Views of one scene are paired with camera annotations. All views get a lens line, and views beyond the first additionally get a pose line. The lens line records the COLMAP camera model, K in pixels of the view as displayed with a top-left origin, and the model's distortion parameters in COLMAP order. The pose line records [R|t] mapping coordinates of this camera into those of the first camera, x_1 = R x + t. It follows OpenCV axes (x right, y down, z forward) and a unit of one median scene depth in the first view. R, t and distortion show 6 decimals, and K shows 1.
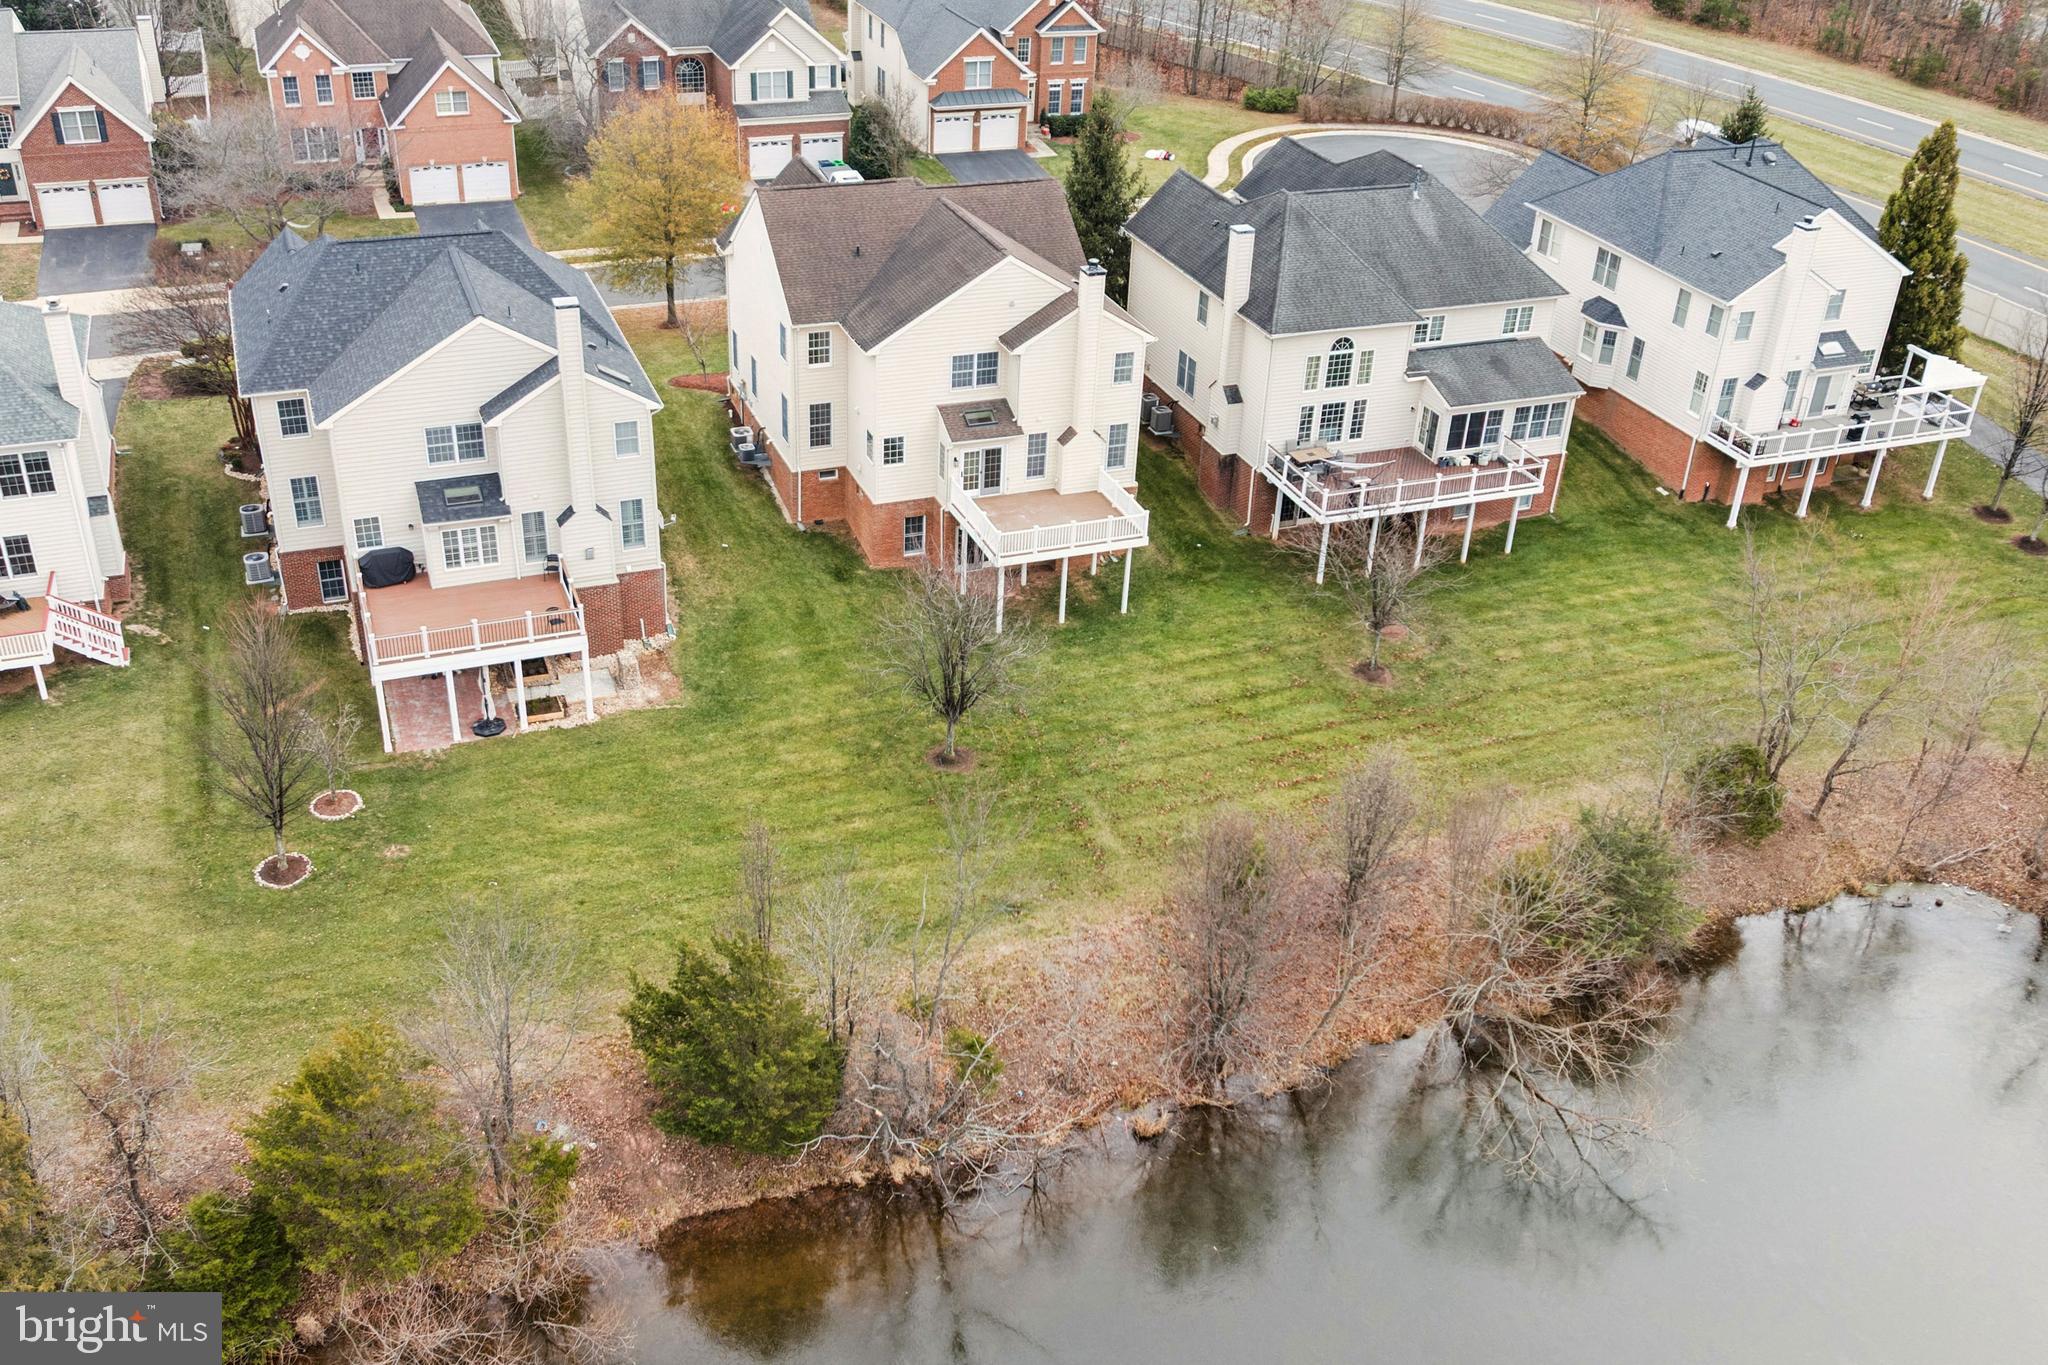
lens RADIAL K [[1924.2, 0, 1030.6], [0, 1924.2, 662.9], [0, 0, 1]] dist [-0.001027, -0.036482]
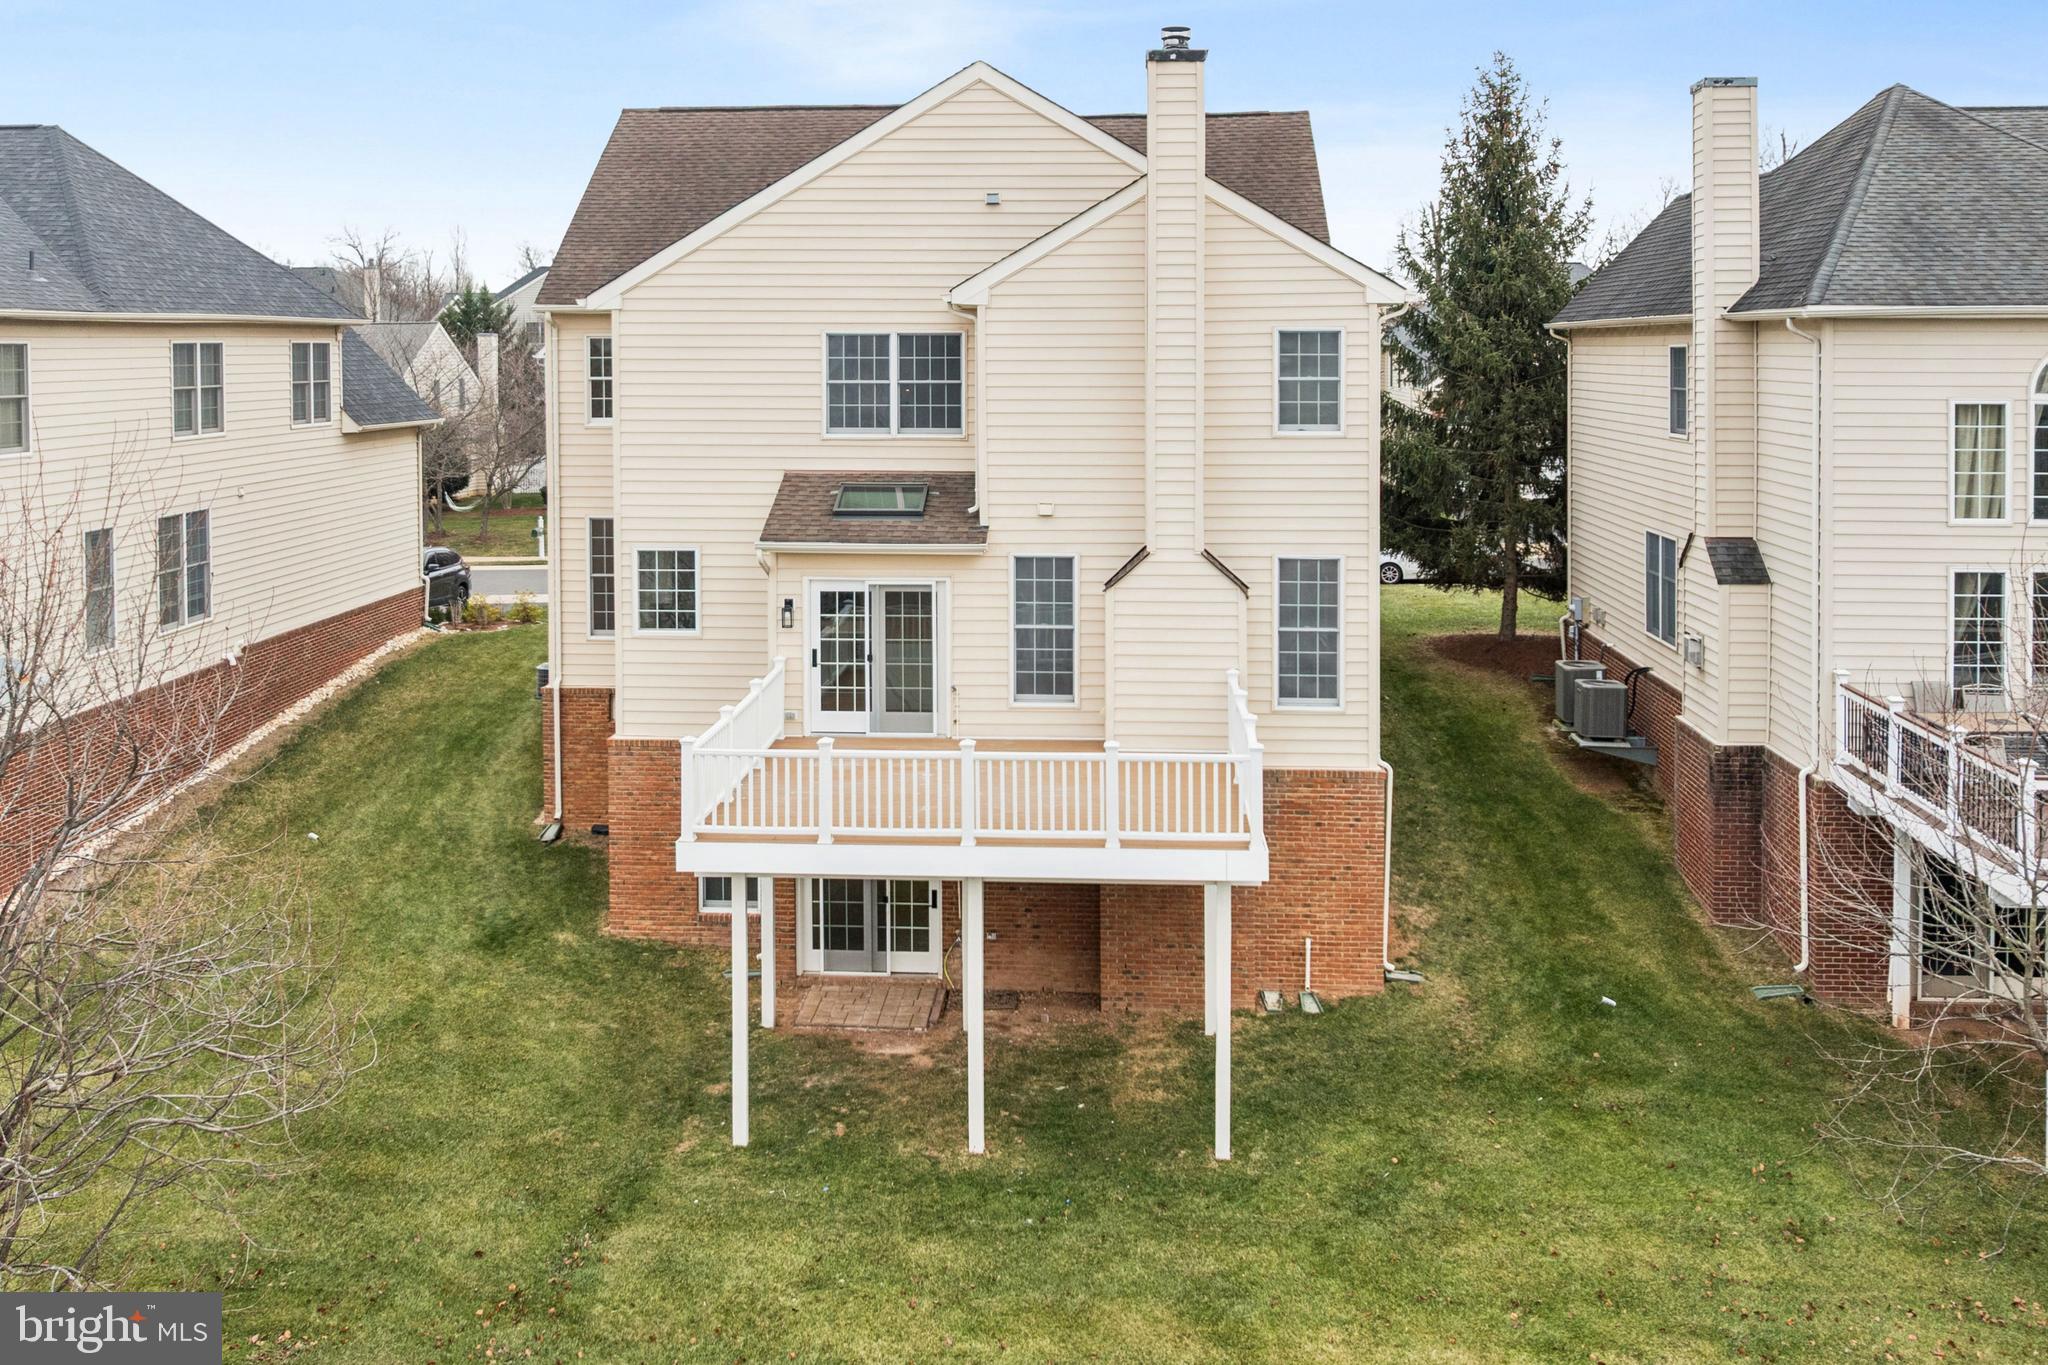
lens RADIAL K [[1794.9, 0, 1009.6], [0, 1794.9, 397.2], [0, 0, 1]] dist [-0.009572, -0.010184]
pose [[0.898566, -0.038804, -0.437120, 0.130225], [-0.179420, 0.876540, -0.446639, -0.001518], [0.400484, 0.479763, 0.780666, 0.696886]]
